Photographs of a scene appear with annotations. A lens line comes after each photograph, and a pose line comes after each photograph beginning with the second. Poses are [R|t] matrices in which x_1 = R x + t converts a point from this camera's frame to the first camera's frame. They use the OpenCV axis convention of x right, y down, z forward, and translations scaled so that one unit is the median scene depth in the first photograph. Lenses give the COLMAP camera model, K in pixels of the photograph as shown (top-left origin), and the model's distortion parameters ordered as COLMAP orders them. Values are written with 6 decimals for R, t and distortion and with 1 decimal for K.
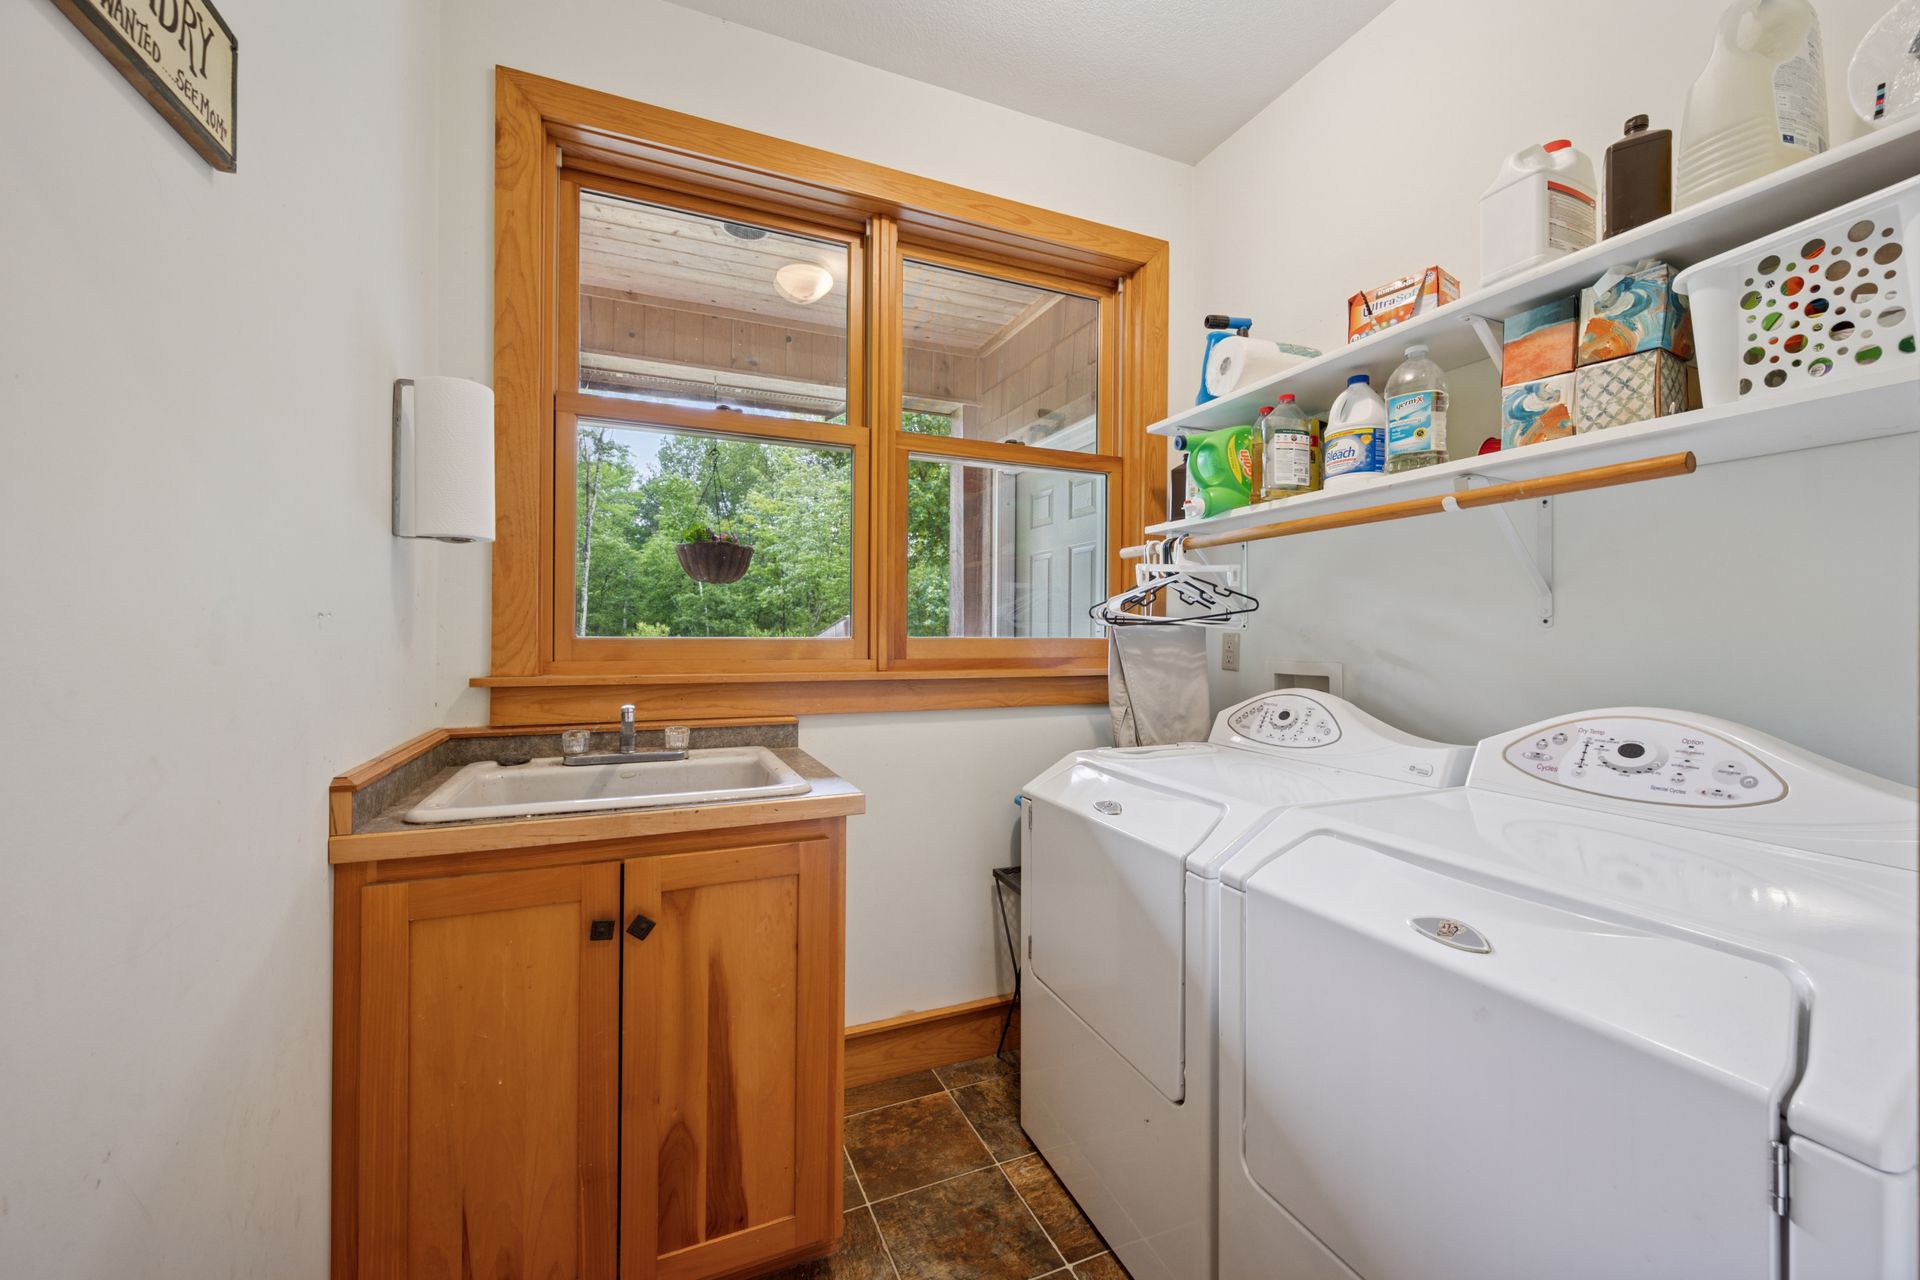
lens RADIAL K [[766.6, 0, 958.4], [0, 766.6, 633.2], [0, 0, 1]] dist [-0.001008, 0.000198]
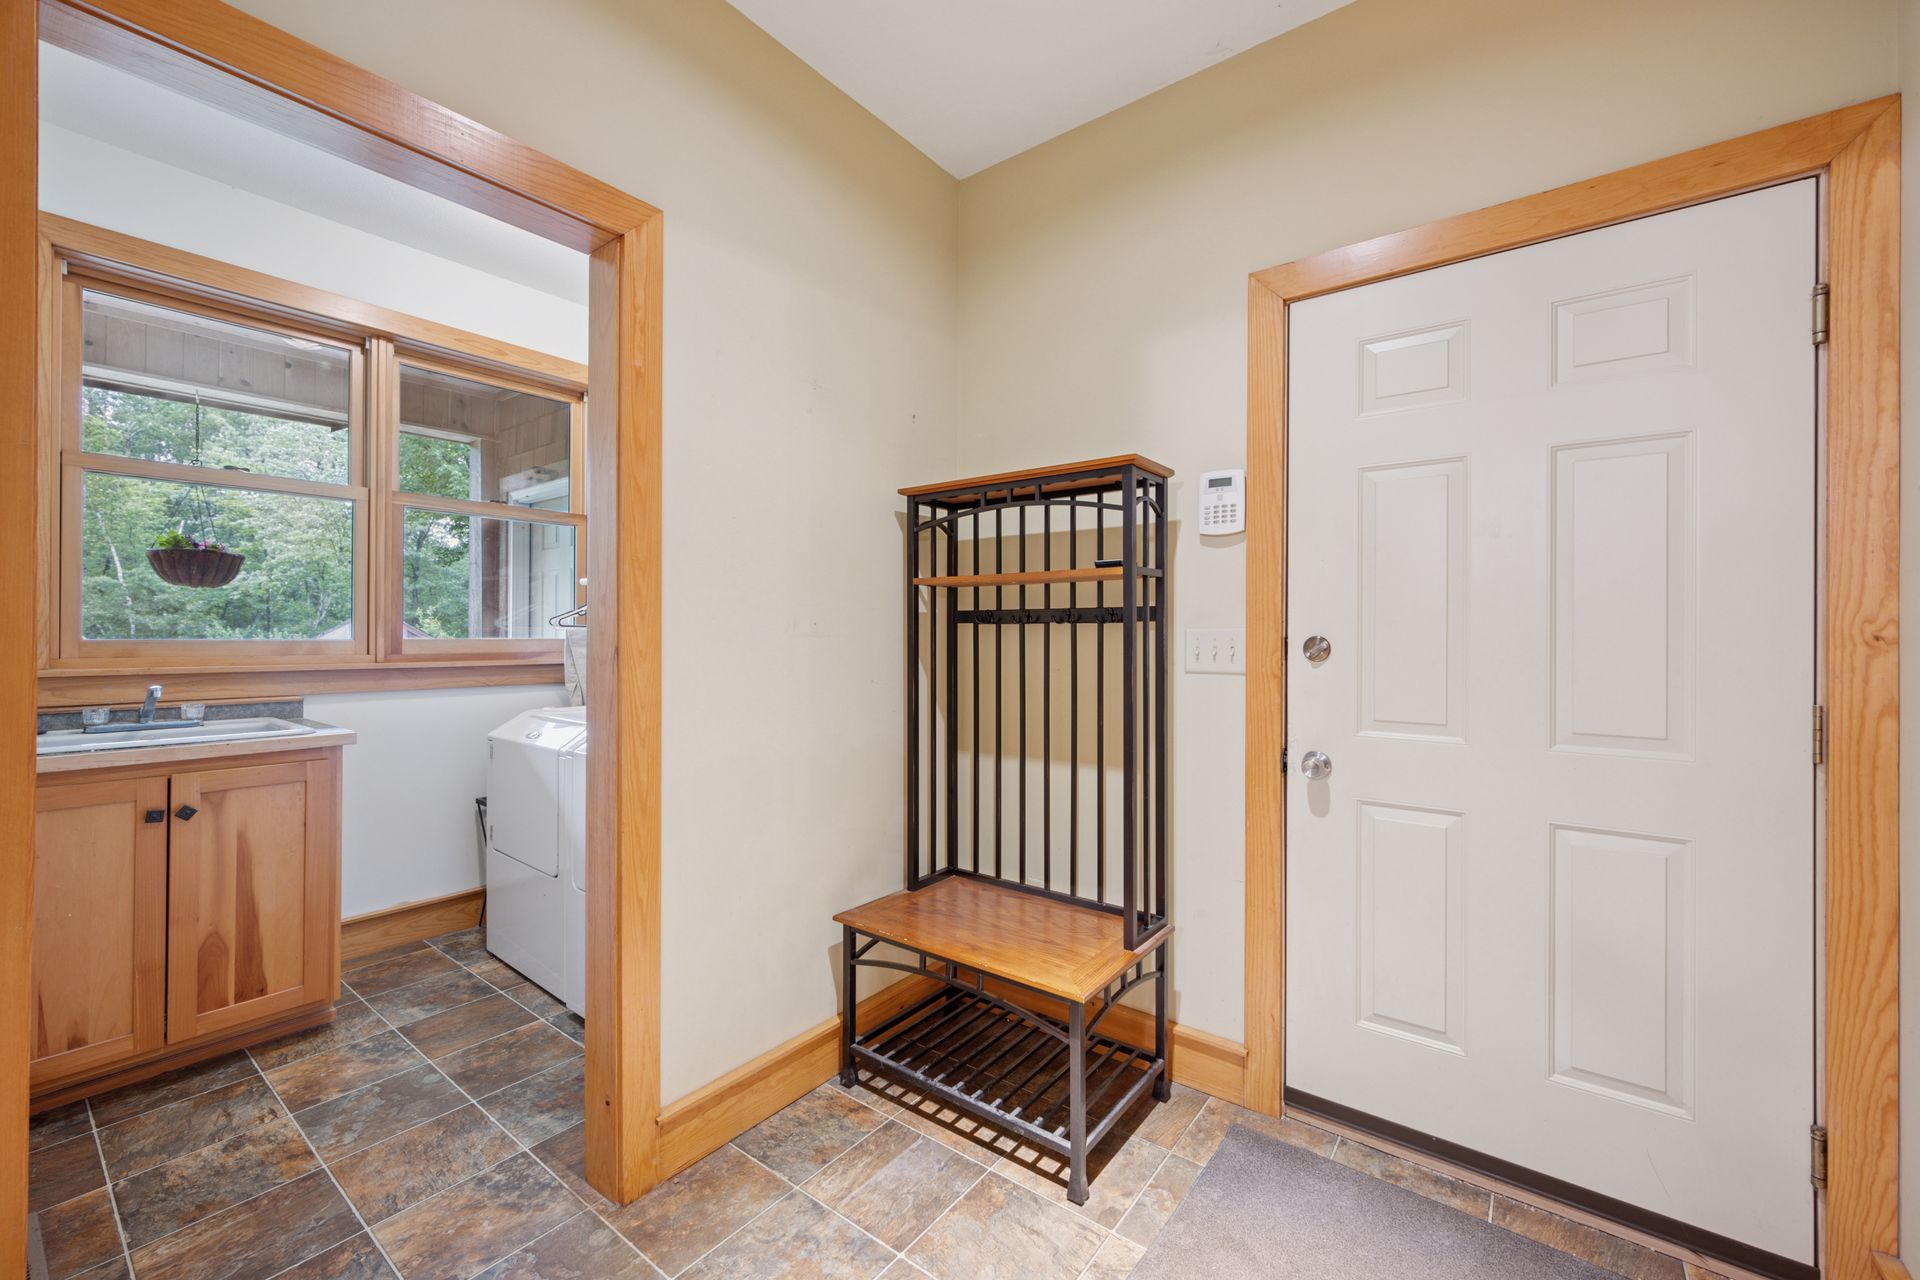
lens RADIAL K [[766.6, 0, 958.4], [0, 766.6, 633.2], [0, 0, 1]] dist [-0.001008, 0.000198]
pose [[0.872257, -0.000461, 0.489048, 0.157000], [-0.000120, 0.999999, 0.001158, -0.007360], [-0.489048, -0.001069, 0.872256, -0.840787]]
